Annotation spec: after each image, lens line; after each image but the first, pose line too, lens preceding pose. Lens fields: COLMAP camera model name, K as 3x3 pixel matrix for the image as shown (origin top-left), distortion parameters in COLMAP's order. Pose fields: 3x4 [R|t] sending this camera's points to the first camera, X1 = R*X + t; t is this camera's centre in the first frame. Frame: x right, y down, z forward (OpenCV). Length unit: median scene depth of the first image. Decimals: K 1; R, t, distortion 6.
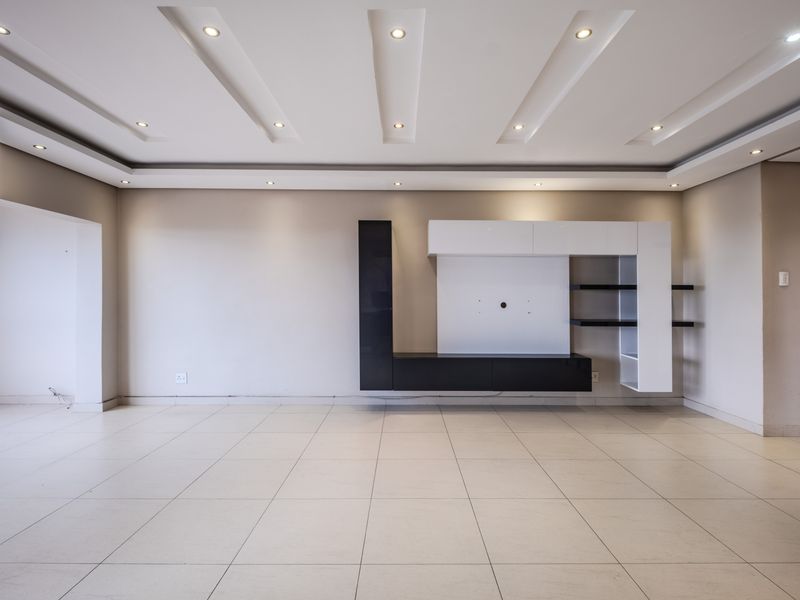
lens RADIAL K [[397.6, 0, 400.0], [0, 397.6, 300.0], [0, 0, 1]] dist [-0.001576, -0.001525]
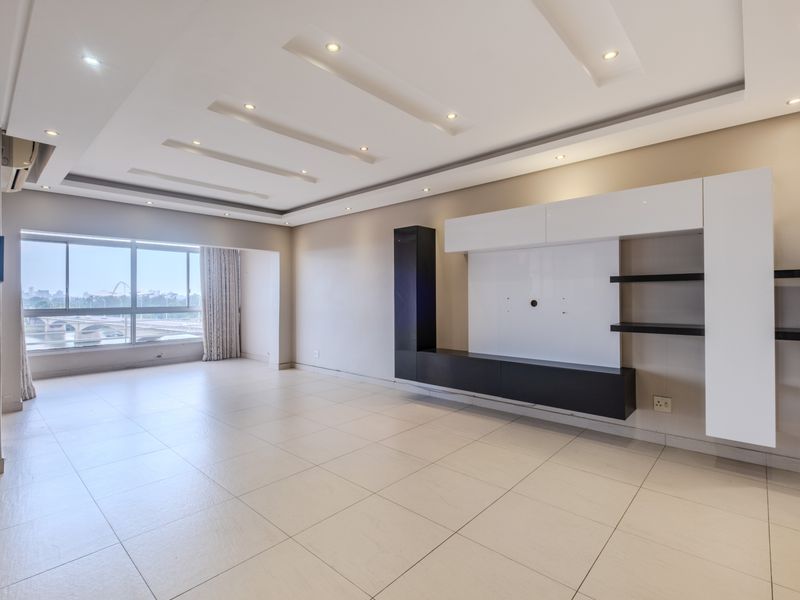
lens RADIAL K [[397.6, 0, 400.0], [0, 397.6, 300.0], [0, 0, 1]] dist [-0.001576, -0.001525]
pose [[0.726992, -0.004642, -0.686631, 0.657448], [0.010423, 0.999937, 0.004275, -0.001099], [0.686567, -0.010265, 0.726994, 0.169006]]
